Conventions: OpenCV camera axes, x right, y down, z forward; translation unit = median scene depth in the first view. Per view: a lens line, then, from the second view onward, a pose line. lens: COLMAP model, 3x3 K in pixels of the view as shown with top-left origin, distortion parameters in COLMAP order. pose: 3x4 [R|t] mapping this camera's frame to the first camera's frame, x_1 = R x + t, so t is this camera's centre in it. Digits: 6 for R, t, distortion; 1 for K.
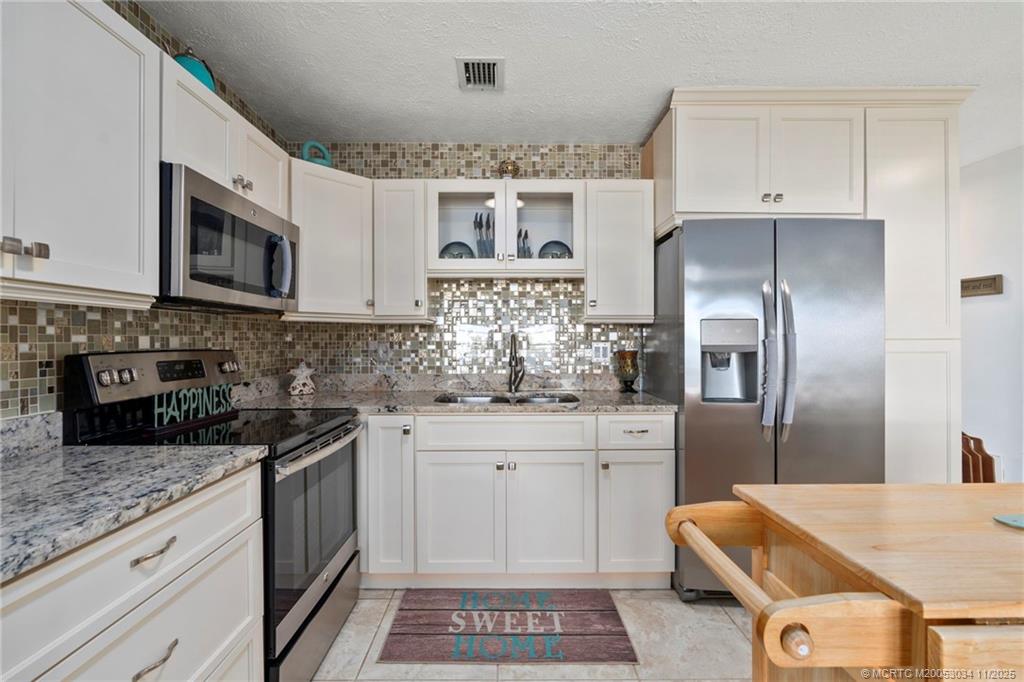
lens RADIAL K [[451.9, 0, 511.3], [0, 451.9, 335.3], [0, 0, 1]] dist [-0.005721, -0.000203]
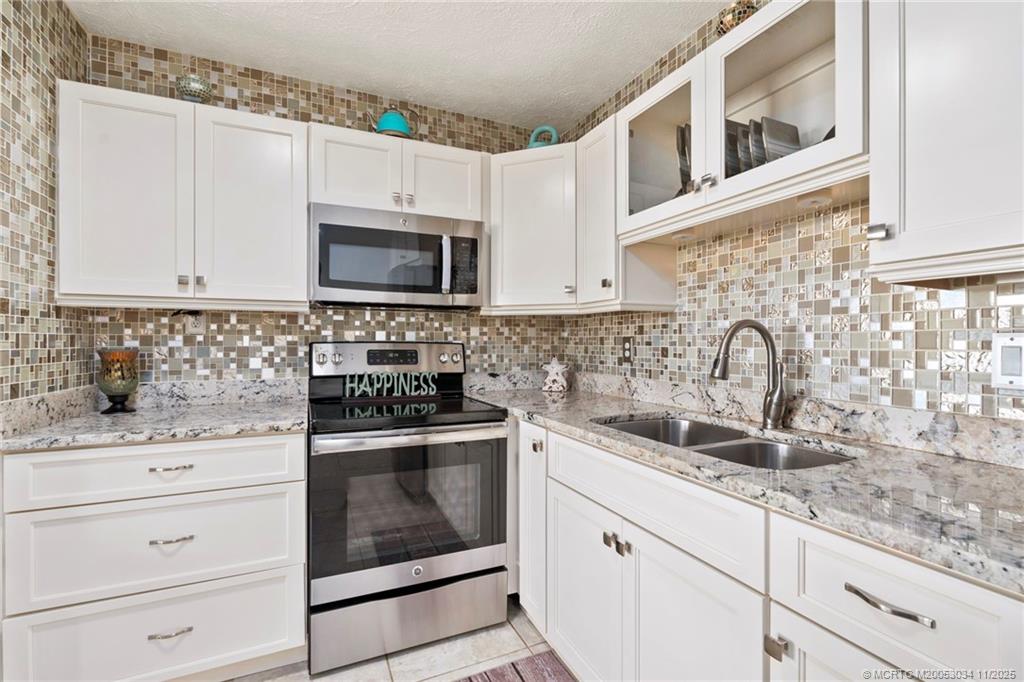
lens RADIAL K [[453.2, 0, 508.9], [0, 453.2, 337.7], [0, 0, 1]] dist [-0.004439, -0.000574]
pose [[0.401767, -0.005286, -0.915727, 0.492639], [0.007340, 0.999970, -0.002552, 0.022667], [0.915712, -0.005697, 0.401794, 0.661081]]
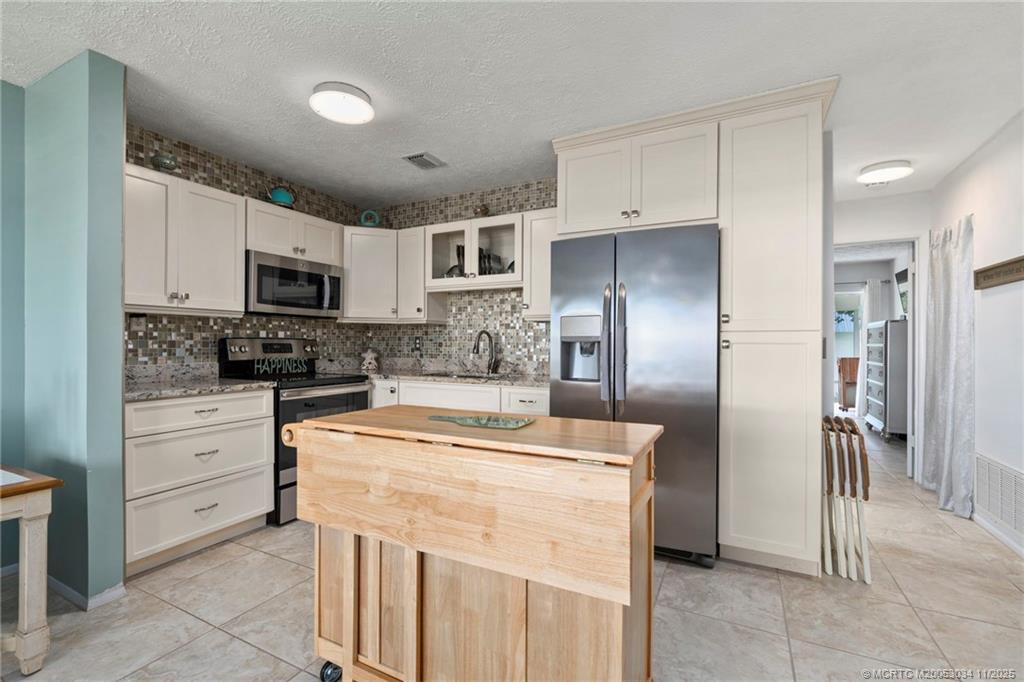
lens RADIAL K [[453.2, 0, 508.9], [0, 453.2, 337.7], [0, 0, 1]] dist [-0.004439, -0.000574]
pose [[0.884736, 0.000527, -0.466091, 0.904935], [-0.001808, 0.999996, -0.002300, 0.028430], [0.466088, 0.002877, 0.884734, -0.228138]]
